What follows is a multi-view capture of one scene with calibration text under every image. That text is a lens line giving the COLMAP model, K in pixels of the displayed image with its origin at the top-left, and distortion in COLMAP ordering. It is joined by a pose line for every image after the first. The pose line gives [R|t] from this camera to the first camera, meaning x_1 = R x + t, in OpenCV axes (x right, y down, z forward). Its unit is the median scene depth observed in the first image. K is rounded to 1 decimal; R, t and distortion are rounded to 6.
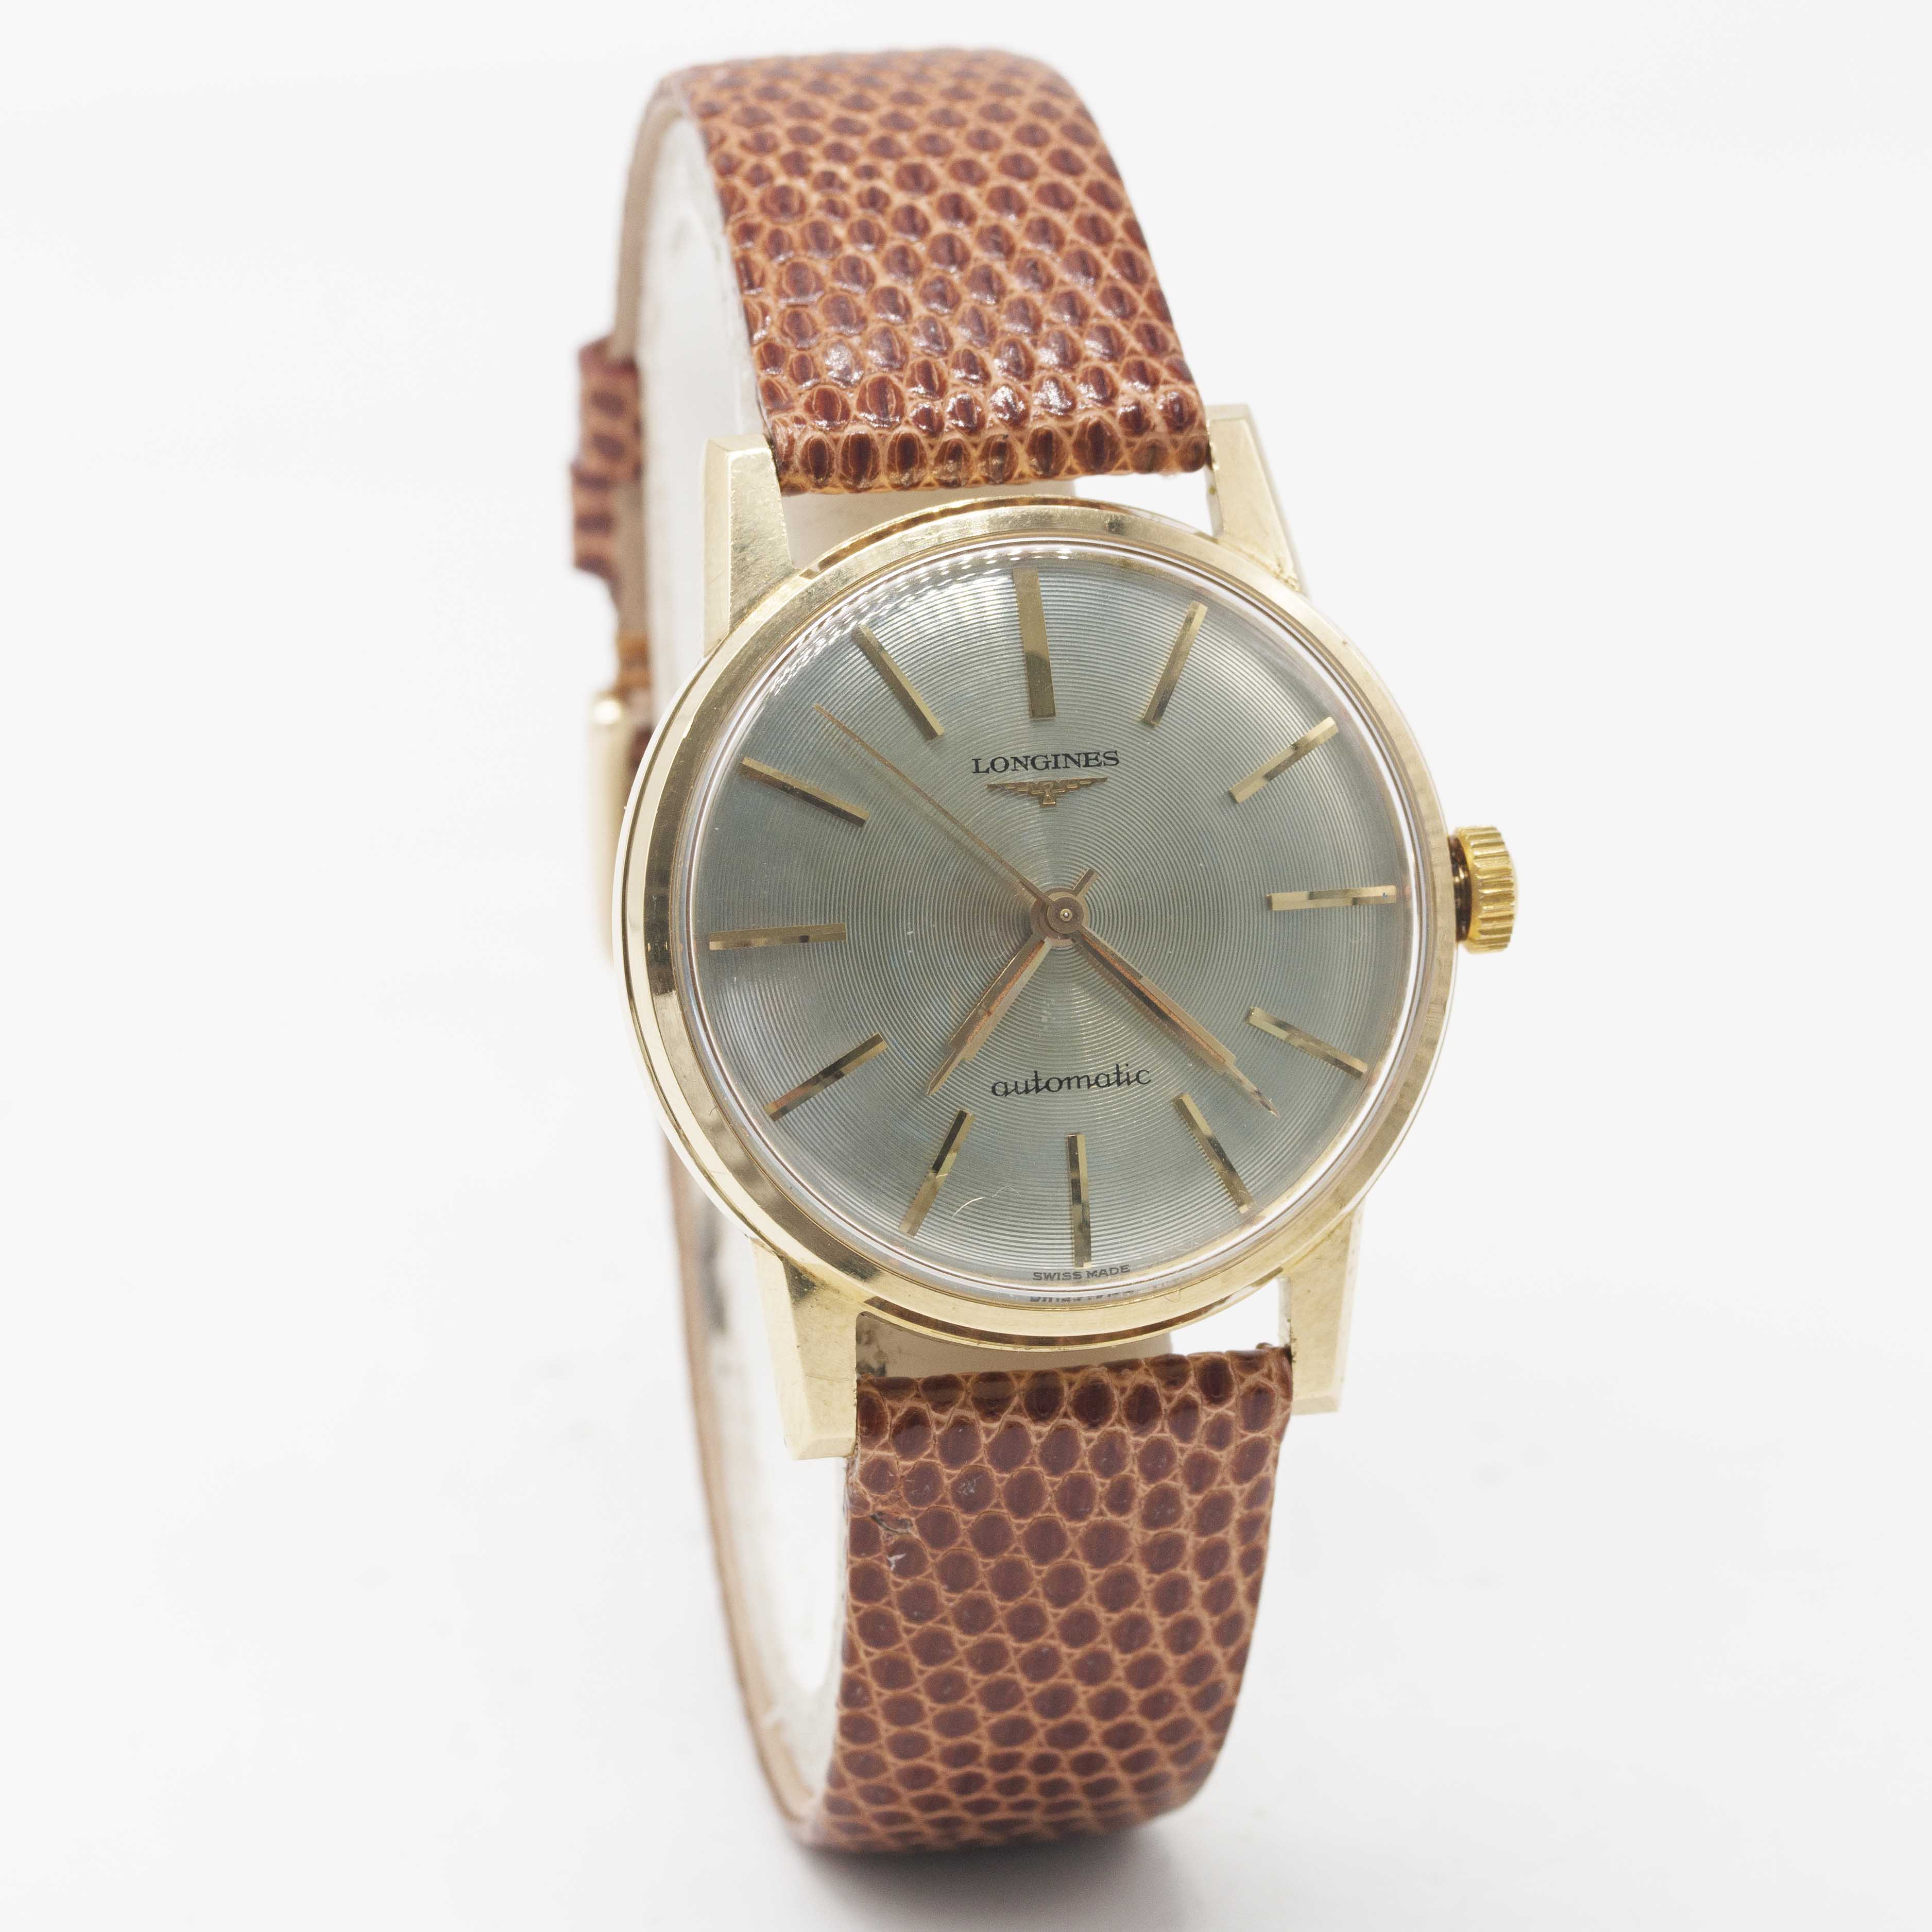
lens RADIAL K [[13870.3, 0, 966.0], [0, 13870.3, 966.0], [0, 0, 1]] dist [-0.193751, 48.156408]
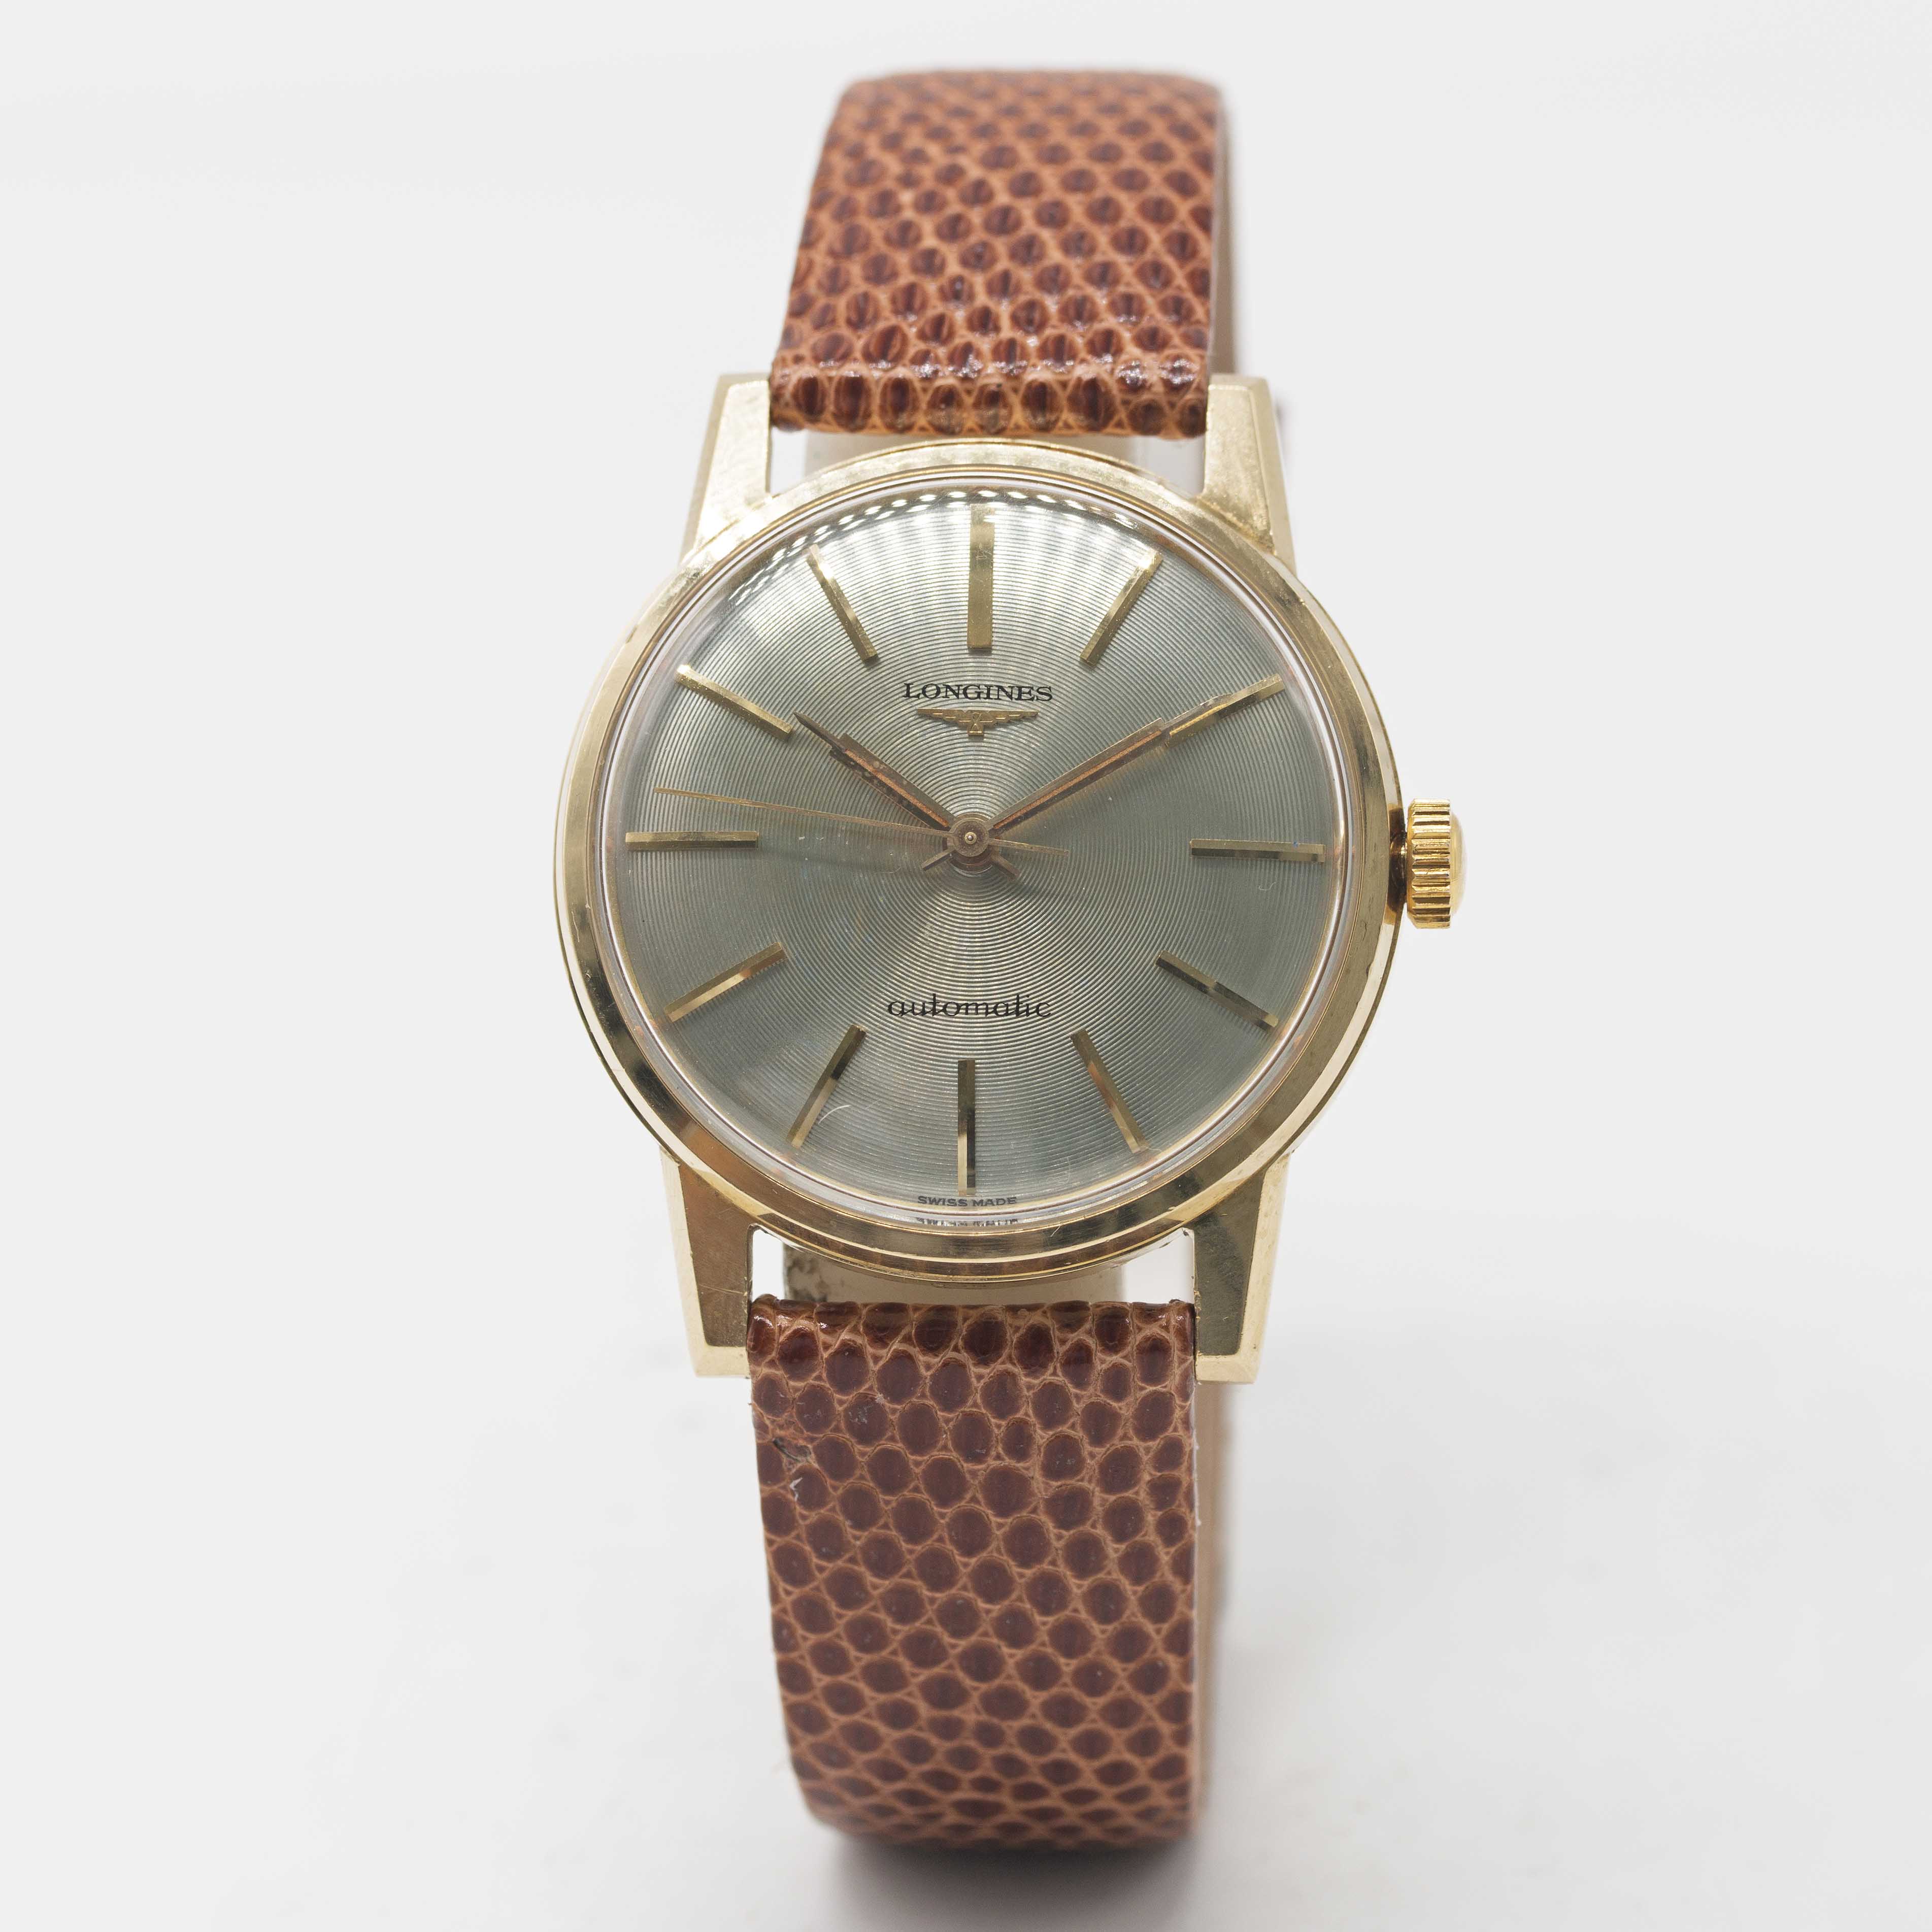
lens RADIAL K [[13870.3, 0, 966.0], [0, 13870.3, 966.0], [0, 0, 1]] dist [-0.193751, 48.156408]
pose [[0.953668, 0.055230, -0.295749, 0.300662], [-0.090867, 0.989975, -0.108133, 0.112666], [0.286812, 0.129996, 0.949126, 0.048944]]
